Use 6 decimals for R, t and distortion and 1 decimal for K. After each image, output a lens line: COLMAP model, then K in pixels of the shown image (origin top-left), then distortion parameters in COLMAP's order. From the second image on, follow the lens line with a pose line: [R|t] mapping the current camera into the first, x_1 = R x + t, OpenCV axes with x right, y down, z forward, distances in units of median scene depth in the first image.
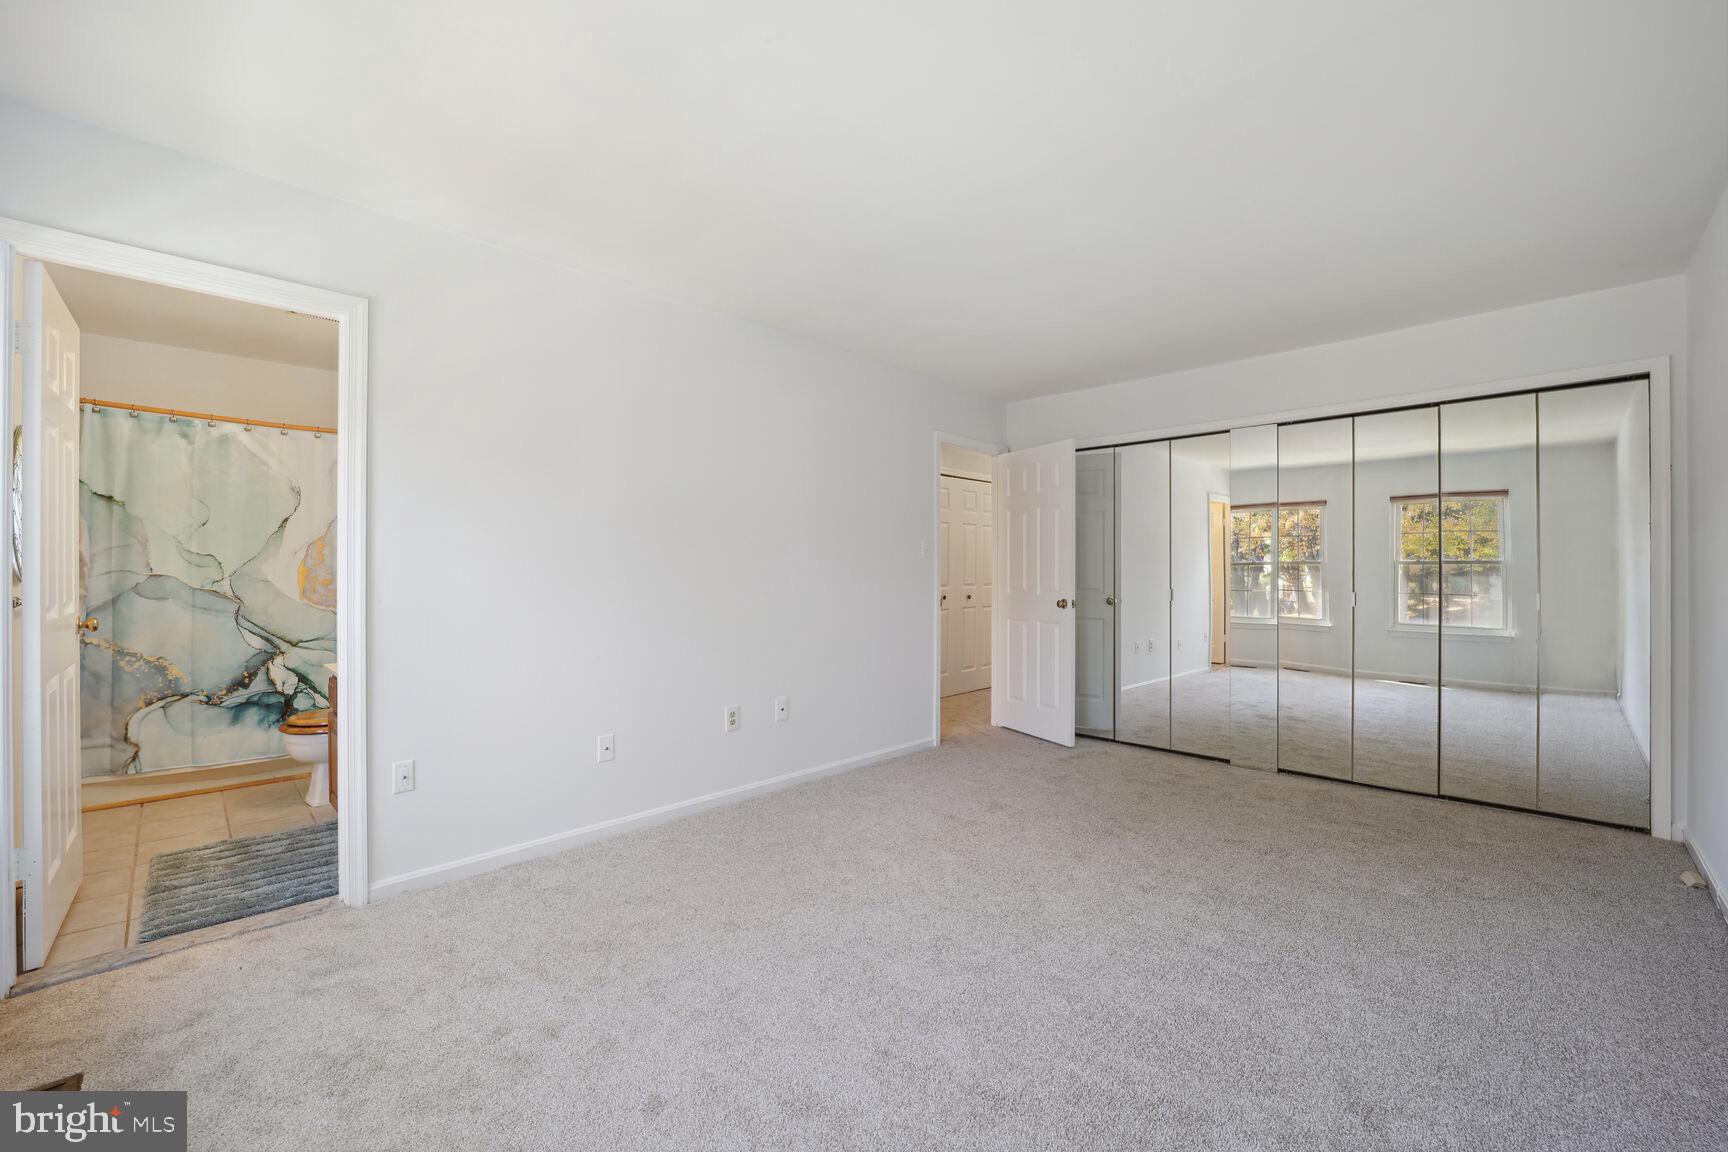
lens RADIAL K [[689.1, 0, 862.4], [0, 689.1, 564.0], [0, 0, 1]] dist [-0.022446, 0.000281]
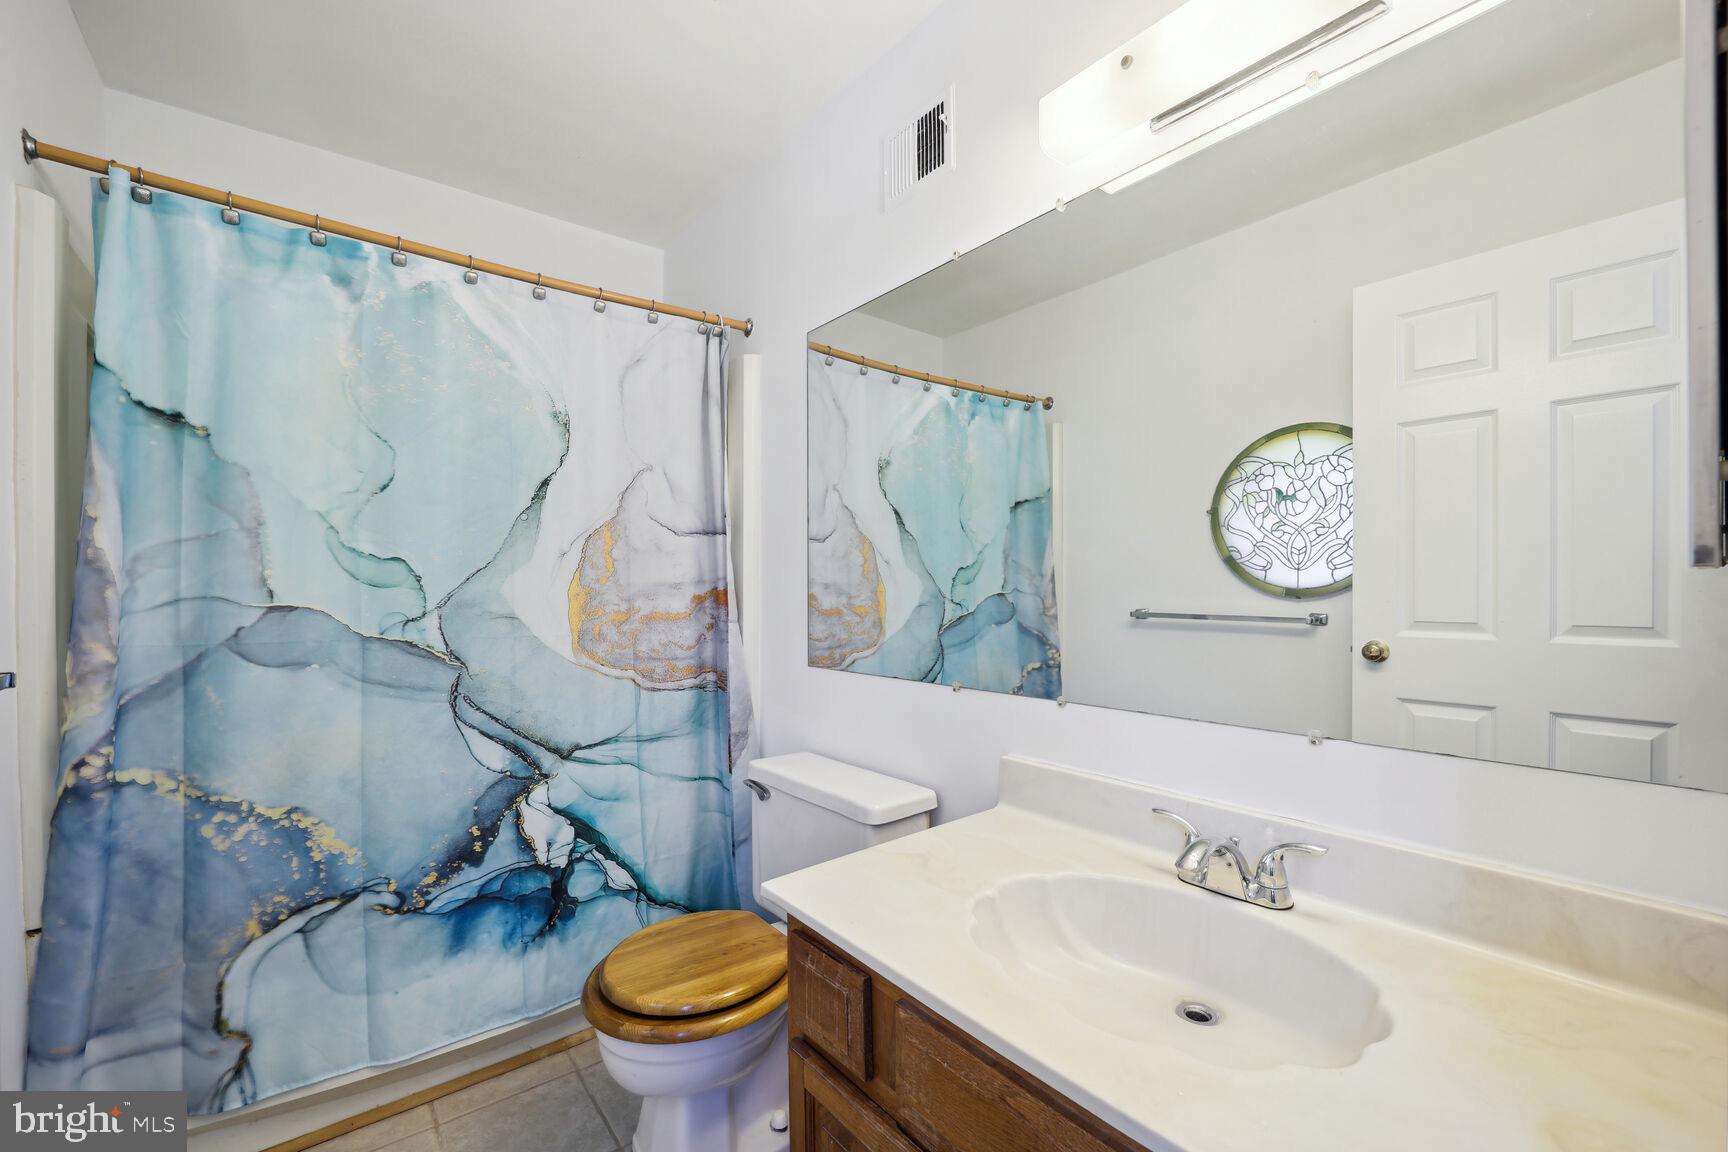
lens RADIAL K [[689.1, 0, 864.5], [0, 689.1, 581.4], [0, 0, 1]] dist [-0.022446, 0.000281]
pose [[0.993731, -0.017441, -0.110428, -0.638781], [0.016669, 0.999830, -0.007908, 0.009666], [0.110548, 0.006018, 0.993853, 0.615651]]
